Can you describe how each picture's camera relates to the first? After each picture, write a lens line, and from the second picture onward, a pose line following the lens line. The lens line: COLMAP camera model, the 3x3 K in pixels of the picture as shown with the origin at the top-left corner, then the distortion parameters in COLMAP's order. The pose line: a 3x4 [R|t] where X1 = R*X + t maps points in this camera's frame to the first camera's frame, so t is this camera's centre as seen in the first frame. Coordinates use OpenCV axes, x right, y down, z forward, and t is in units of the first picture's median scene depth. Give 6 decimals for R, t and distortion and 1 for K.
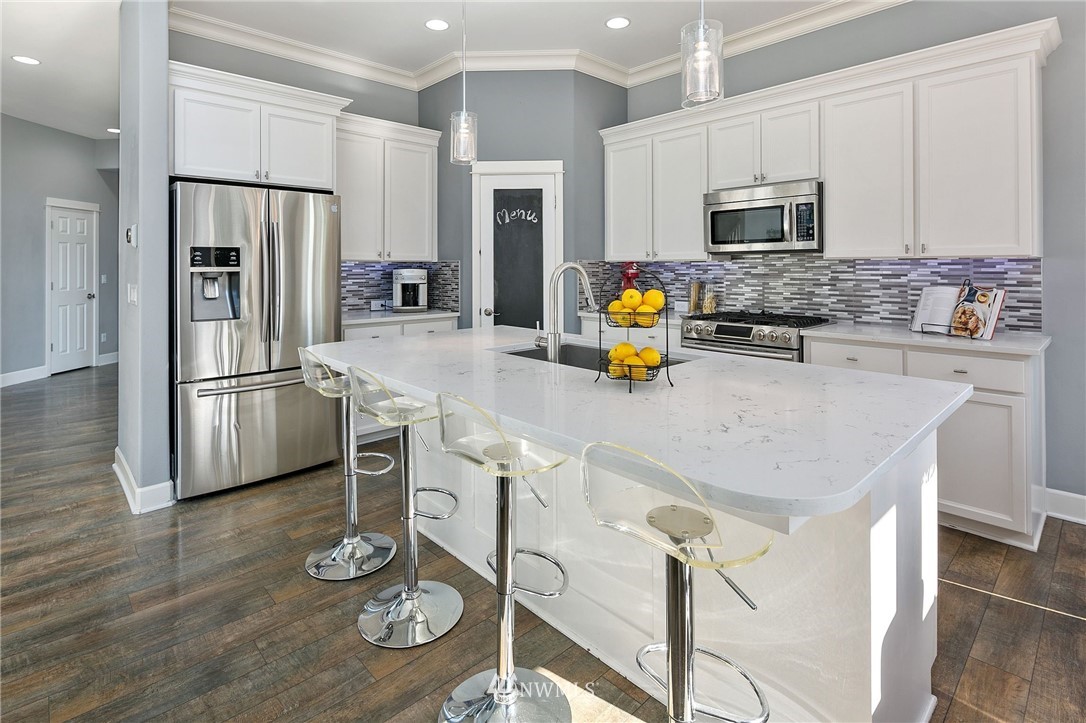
lens RADIAL K [[539.4, 0, 542.5], [0, 539.4, 265.2], [0, 0, 1]] dist [-0.000880, -0.000296]
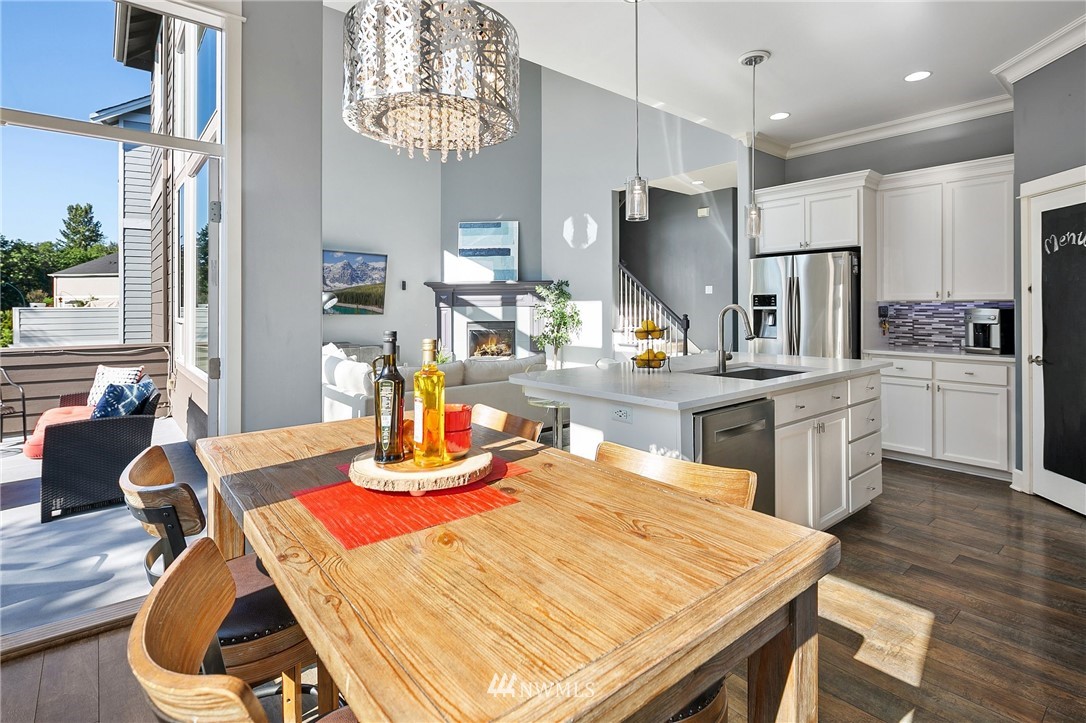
lens RADIAL K [[534.1, 0, 544.2], [0, 534.1, 304.5], [0, 0, 1]] dist [-0.002127, -0.001236]
pose [[-0.061655, -0.002248, -0.998095, 0.770433], [0.006161, 0.999978, -0.002633, -0.002103], [0.998078, -0.006312, -0.061640, 0.291002]]
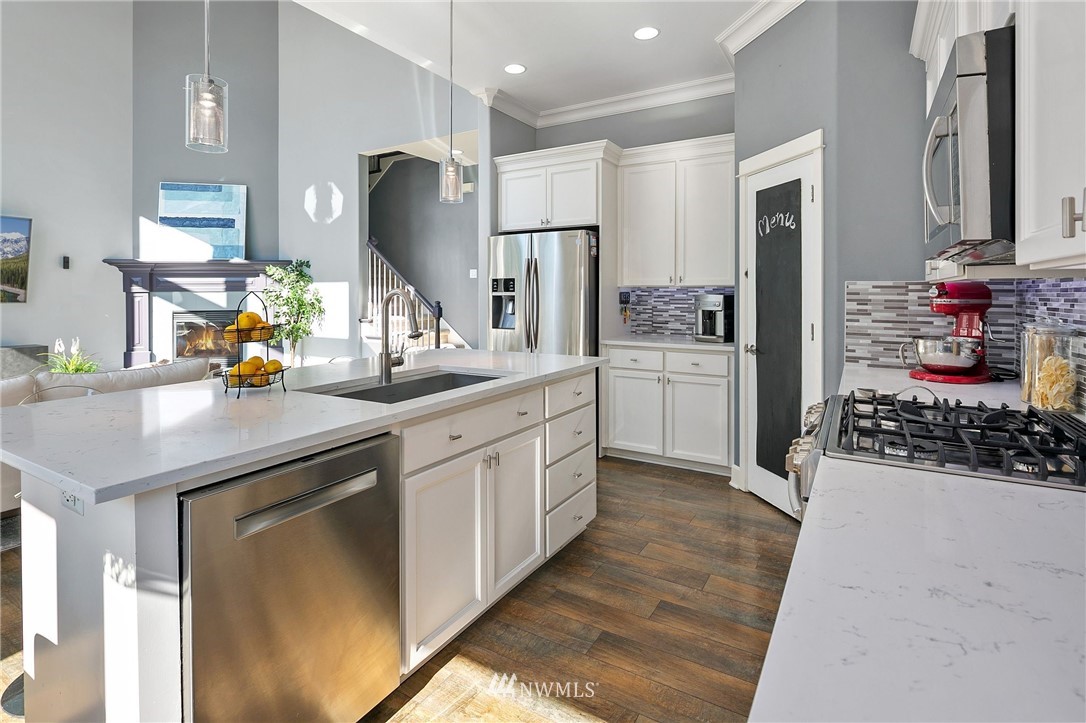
lens RADIAL K [[535.0, 0, 541.6], [0, 535.0, 294.1], [0, 0, 1]] dist [0.000602, -0.000129]
pose [[0.269258, 0.005206, -0.963054, 0.566616], [0.003513, 0.999973, 0.006388, -0.000038], [0.963062, -0.005104, 0.269233, 0.498115]]
